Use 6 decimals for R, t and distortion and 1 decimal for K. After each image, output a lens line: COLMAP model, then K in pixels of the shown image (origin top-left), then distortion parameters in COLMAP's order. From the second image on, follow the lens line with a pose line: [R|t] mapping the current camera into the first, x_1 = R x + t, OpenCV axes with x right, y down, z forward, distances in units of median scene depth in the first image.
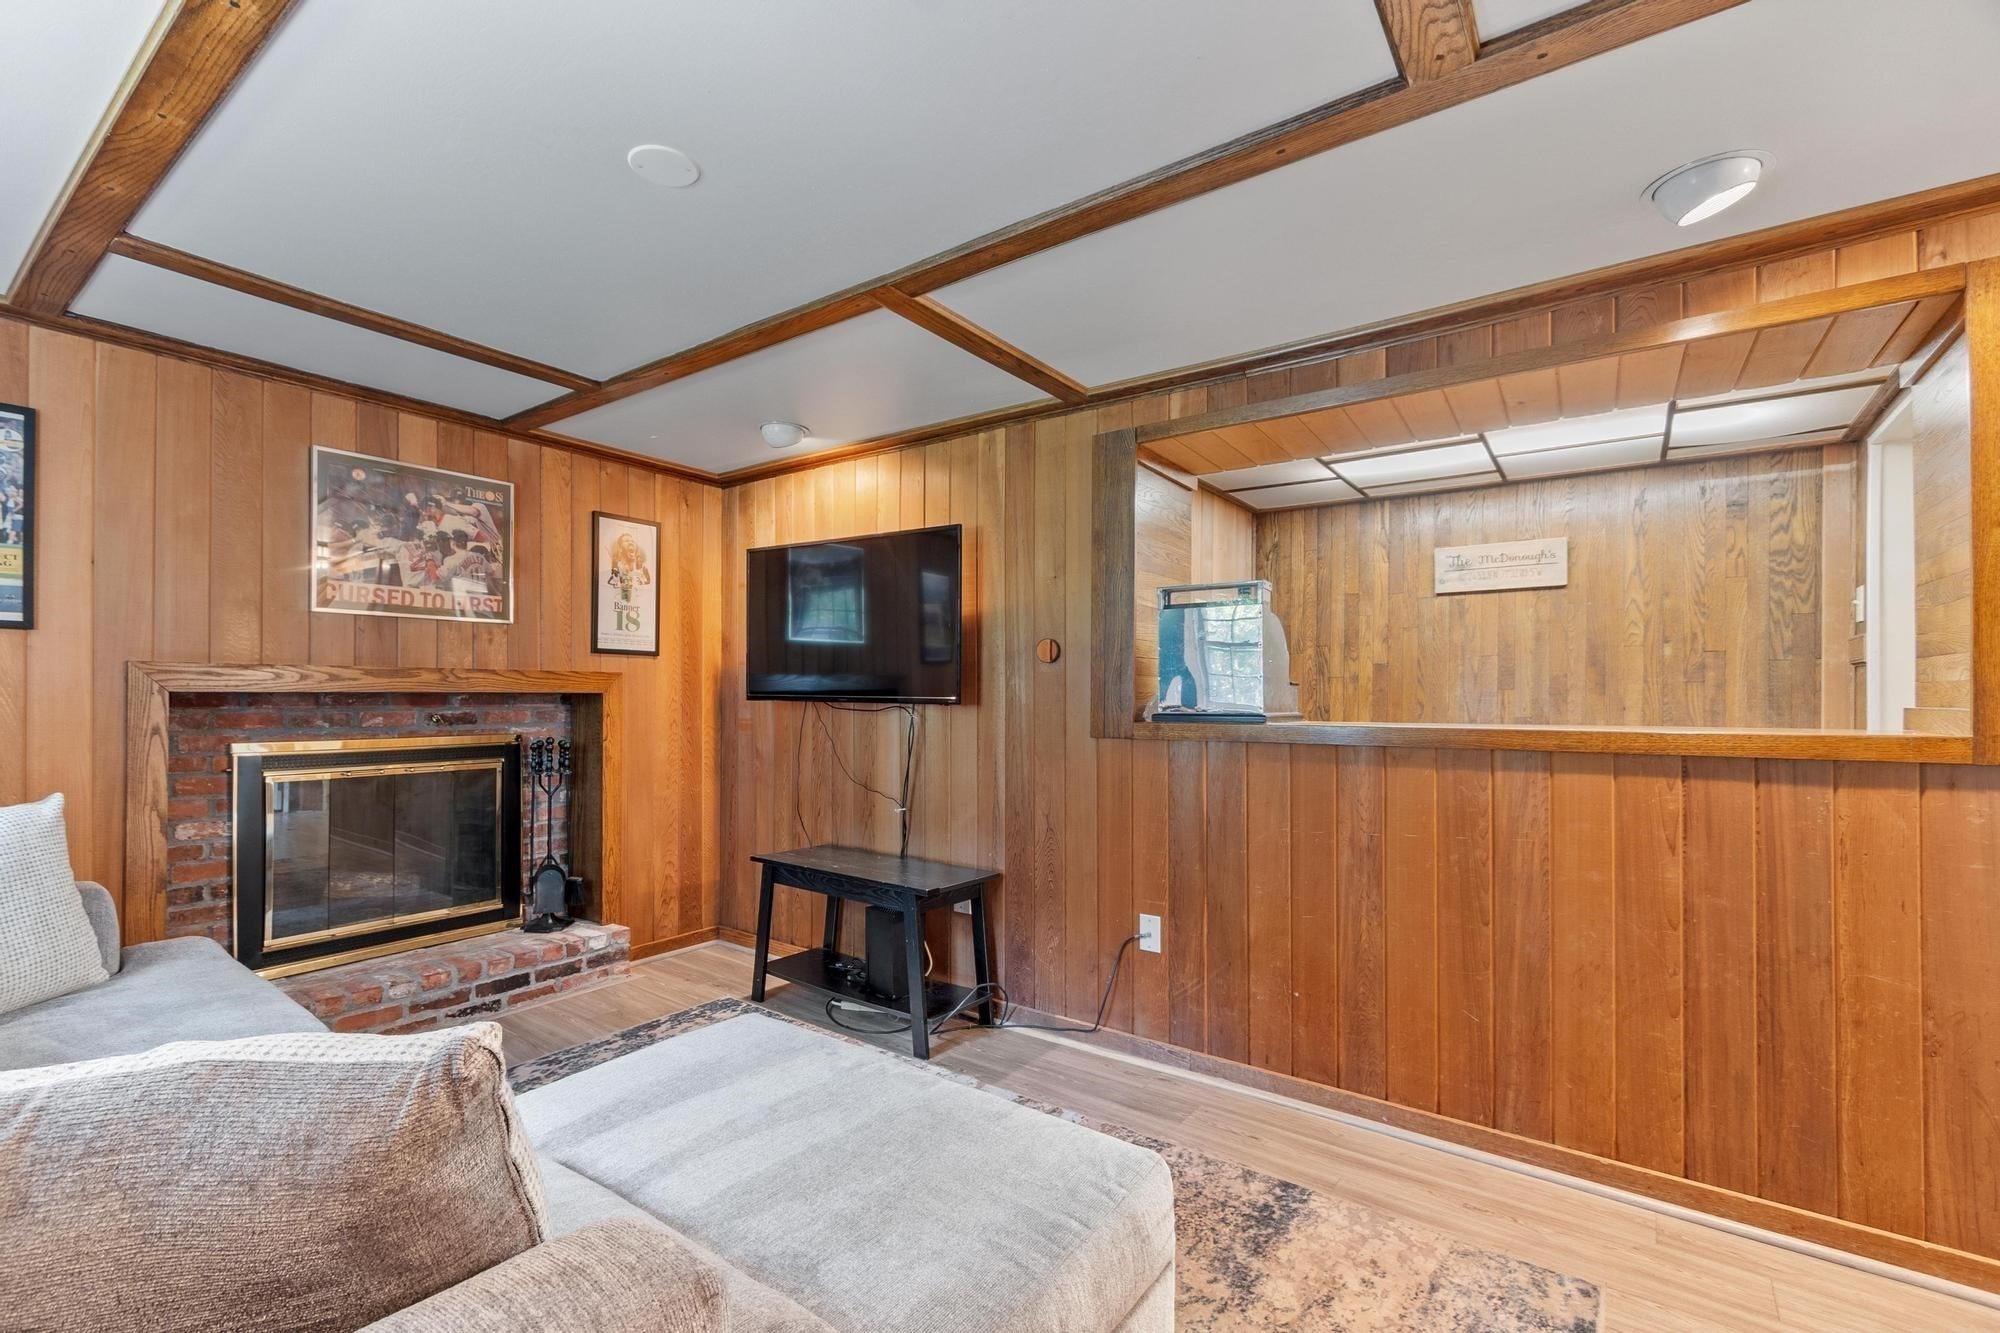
lens RADIAL K [[885.5, 0, 983.2], [0, 885.5, 689.7], [0, 0, 1]] dist [-0.000002, 0.000081]
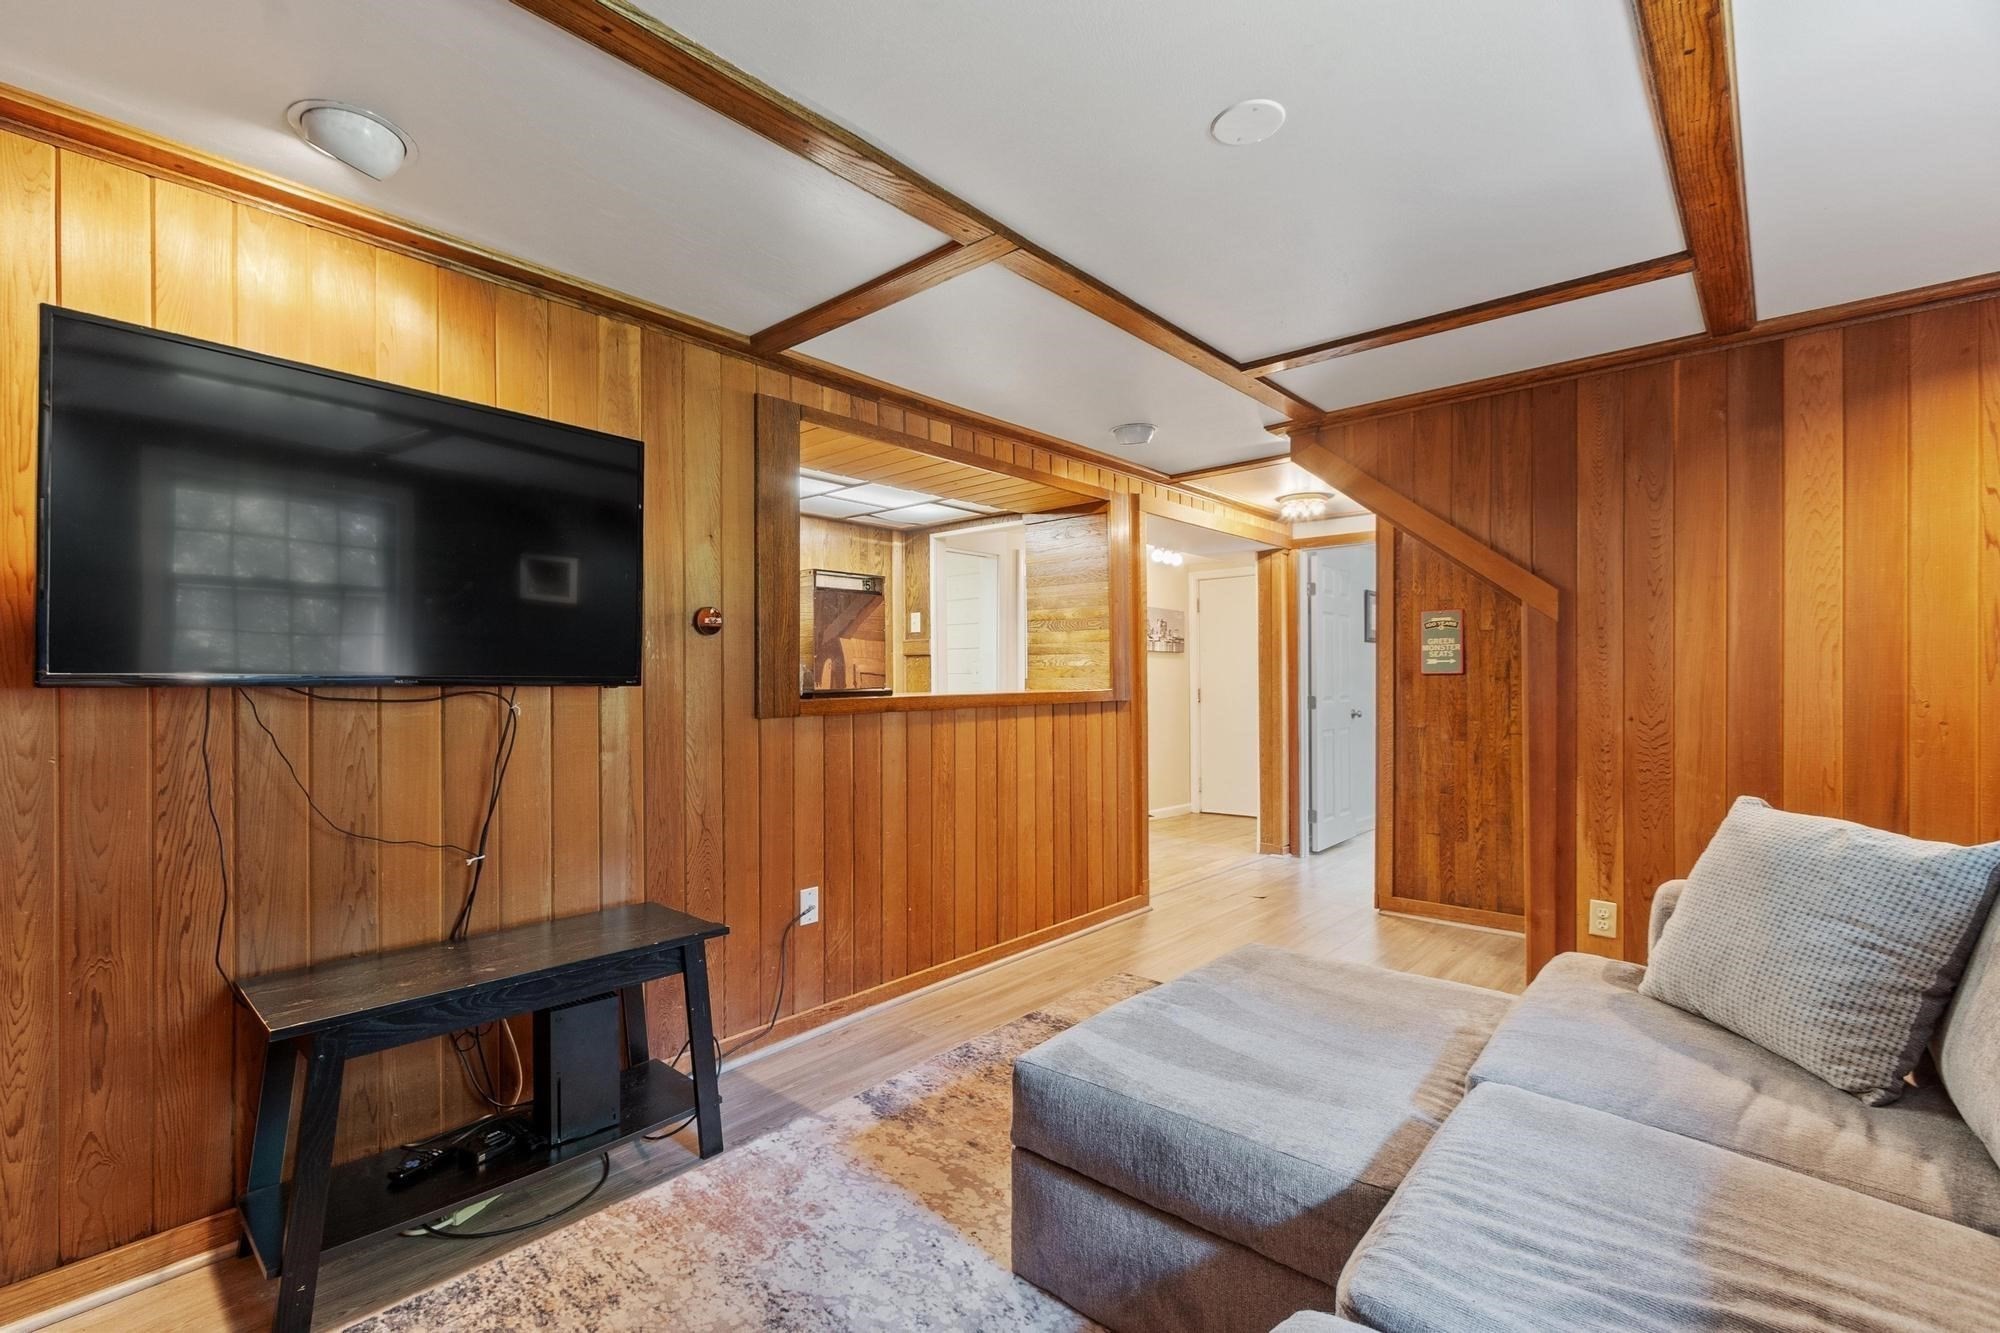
lens RADIAL K [[851.8, 0, 1000.0], [0, 851.8, 666.5], [0, 0, 1]] dist [0.000899, 0.000152]
pose [[0.095457, 0.006394, 0.995413, -0.773124], [-0.002909, 0.999977, -0.006145, 0.004664], [-0.995429, -0.002309, 0.095474, 0.691034]]
